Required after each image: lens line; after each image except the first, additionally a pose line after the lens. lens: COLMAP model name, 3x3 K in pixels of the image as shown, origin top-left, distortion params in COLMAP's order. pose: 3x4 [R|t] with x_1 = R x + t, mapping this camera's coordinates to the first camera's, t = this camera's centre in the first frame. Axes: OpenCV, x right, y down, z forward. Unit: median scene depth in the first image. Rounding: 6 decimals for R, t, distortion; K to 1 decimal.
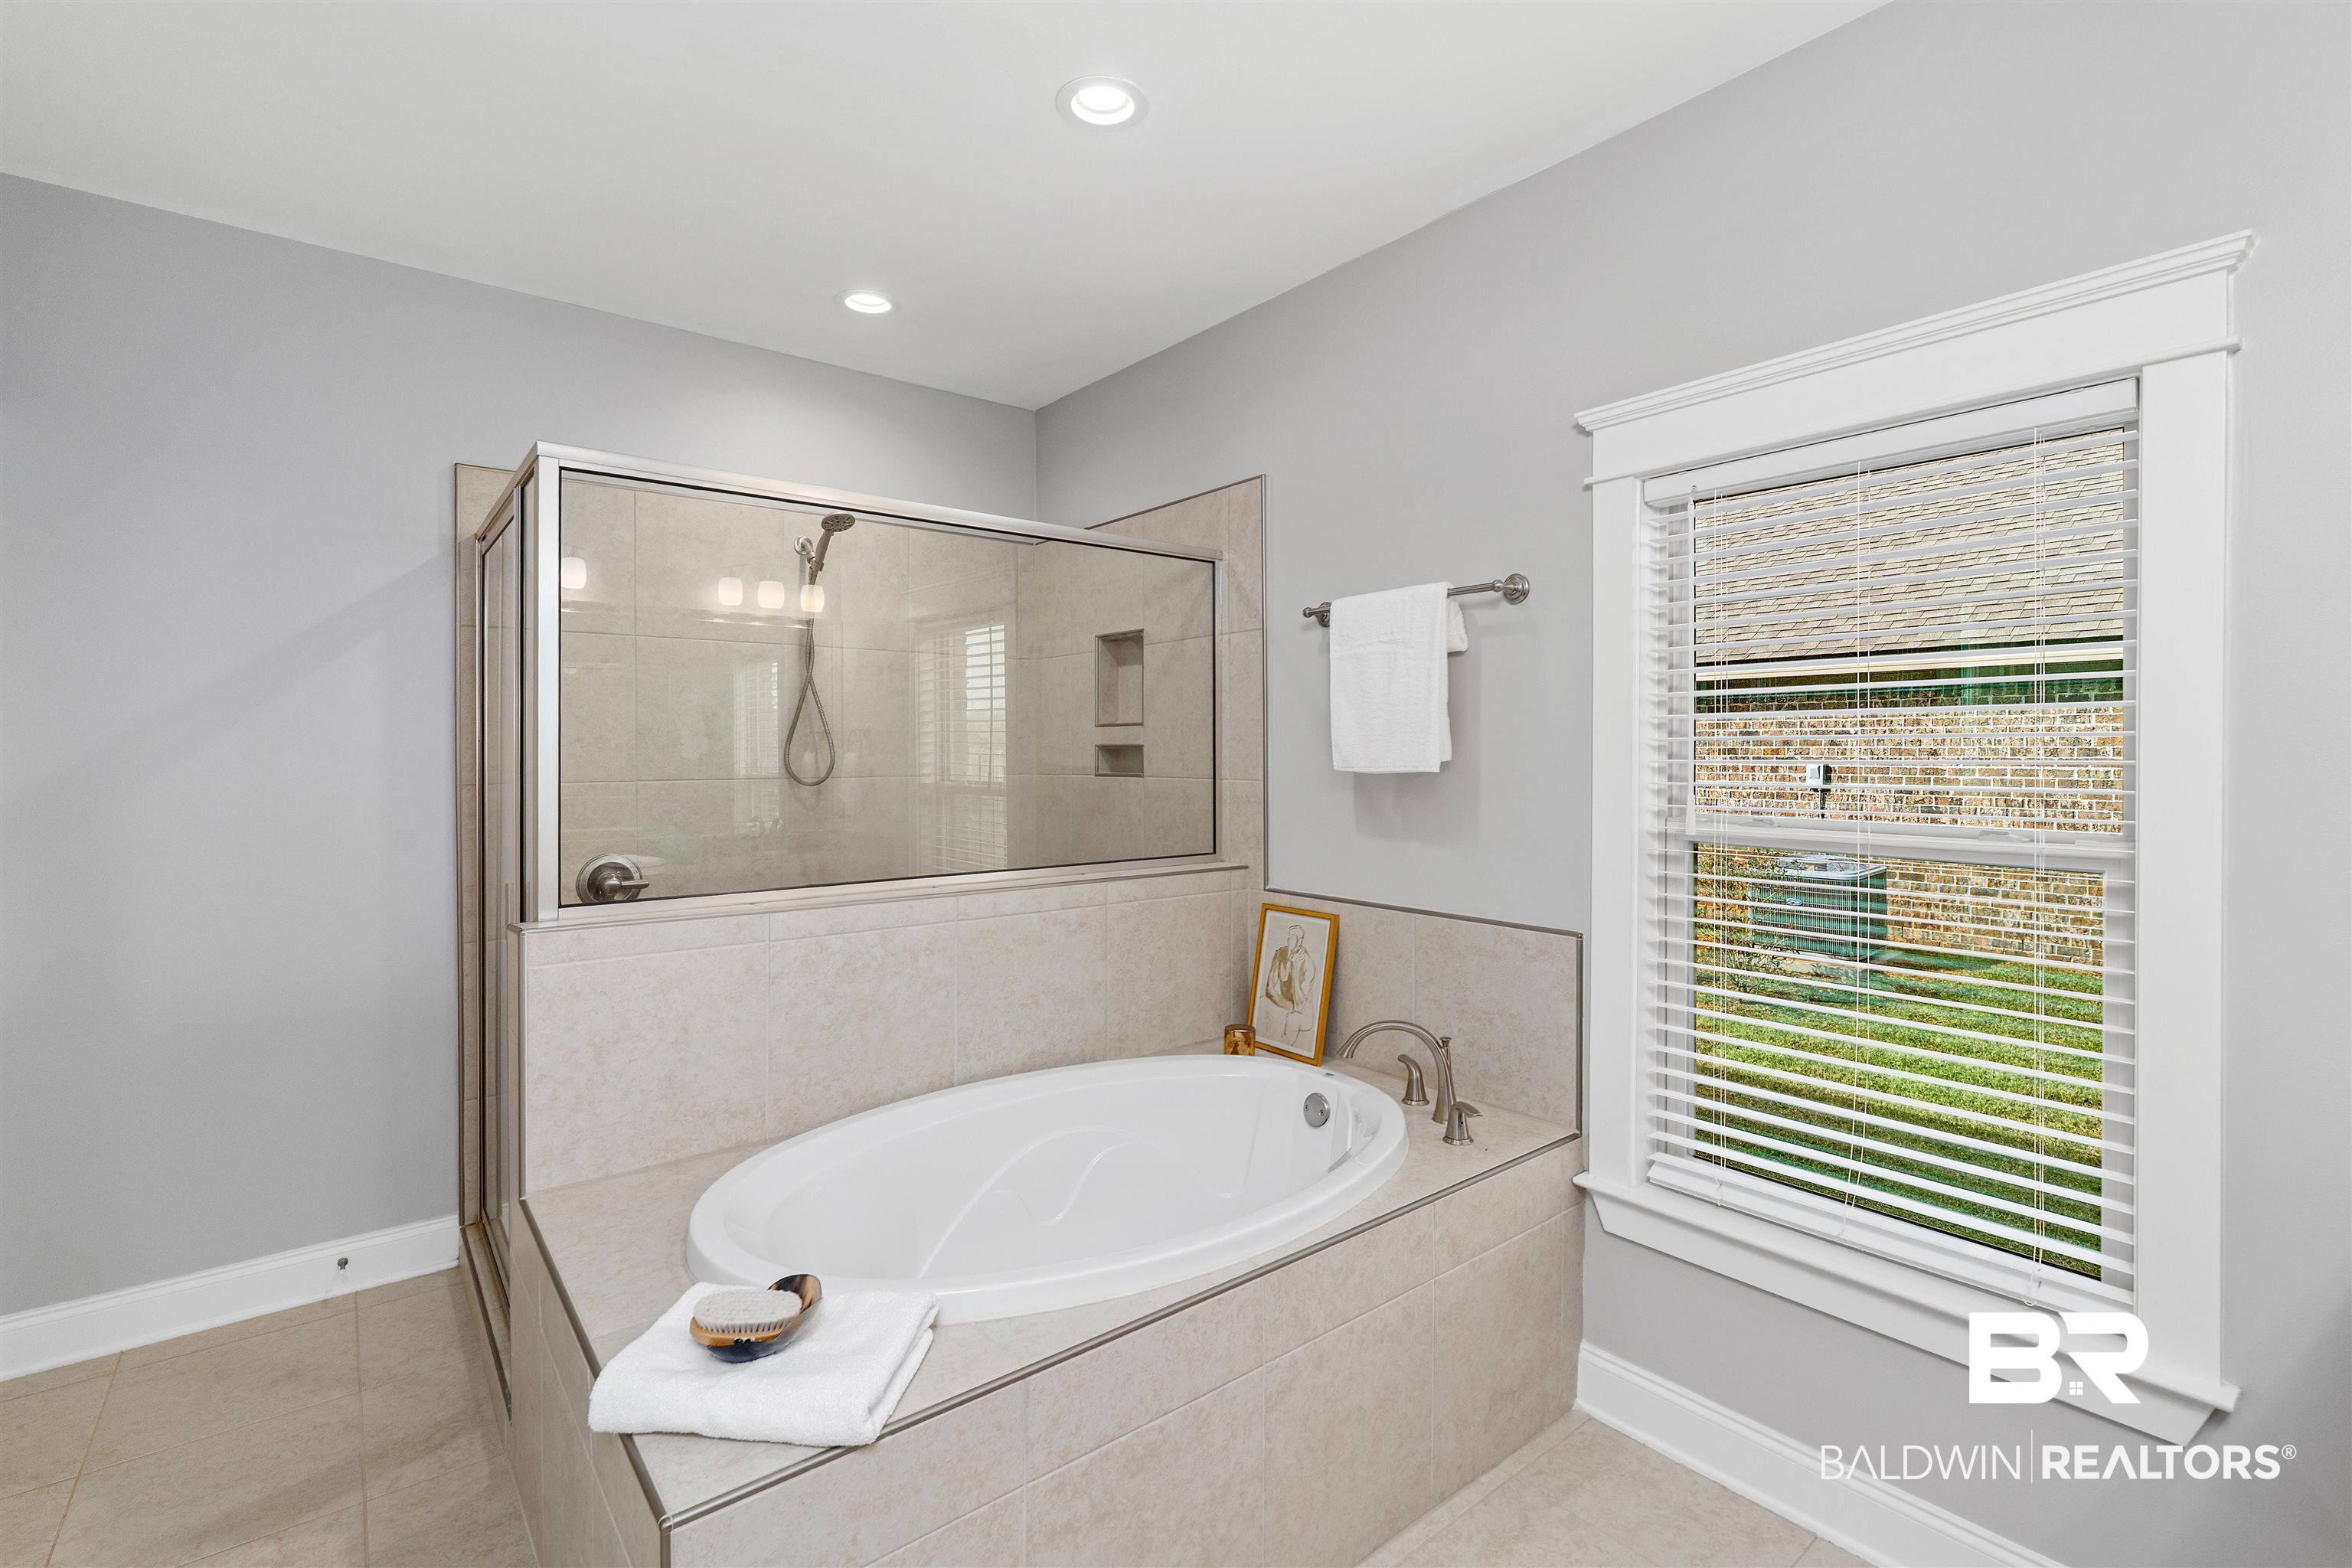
lens RADIAL K [[1054.2, 0, 1164.5], [0, 1054.2, 767.2], [0, 0, 1]] dist [-0.003245, -0.000713]
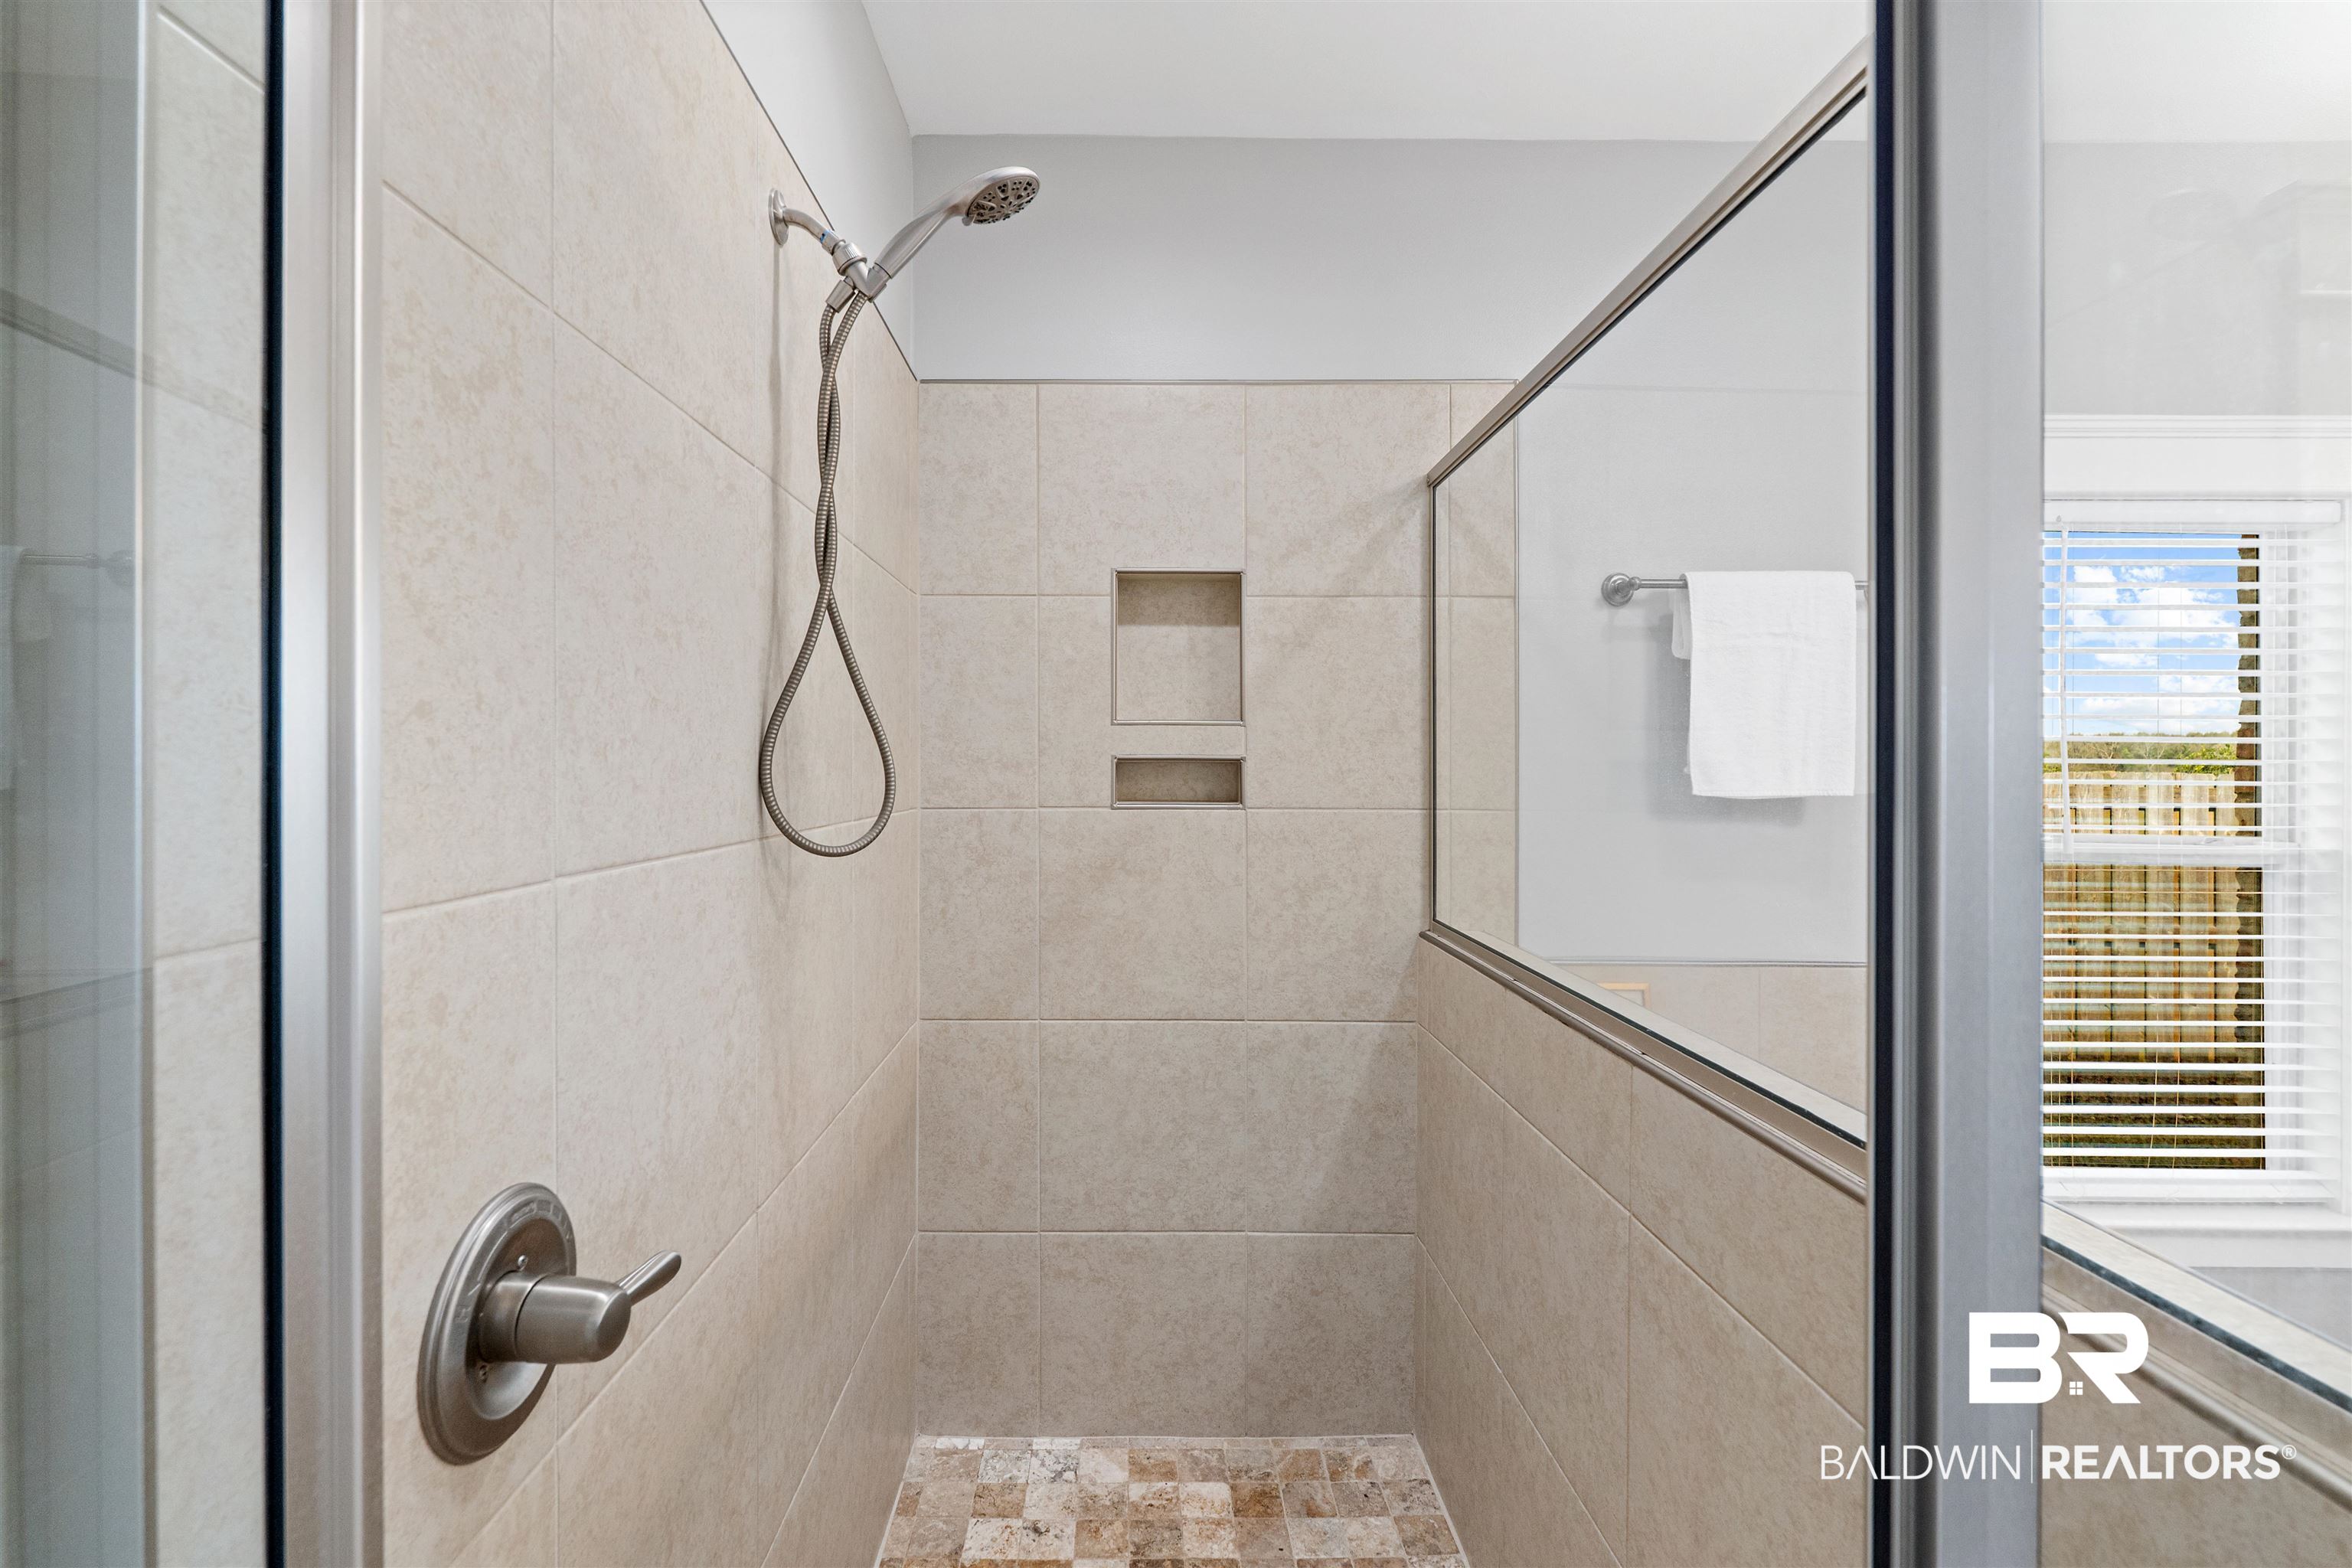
lens RADIAL K [[1054.2, 0, 1174.4], [0, 1054.2, 778.8], [0, 0, 1]] dist [-0.003245, -0.000713]
pose [[0.624344, 0.000251, 0.781150, -0.545337], [0.005457, 0.999974, -0.004683, -0.006007], [-0.781131, 0.007187, 0.624326, 0.664971]]
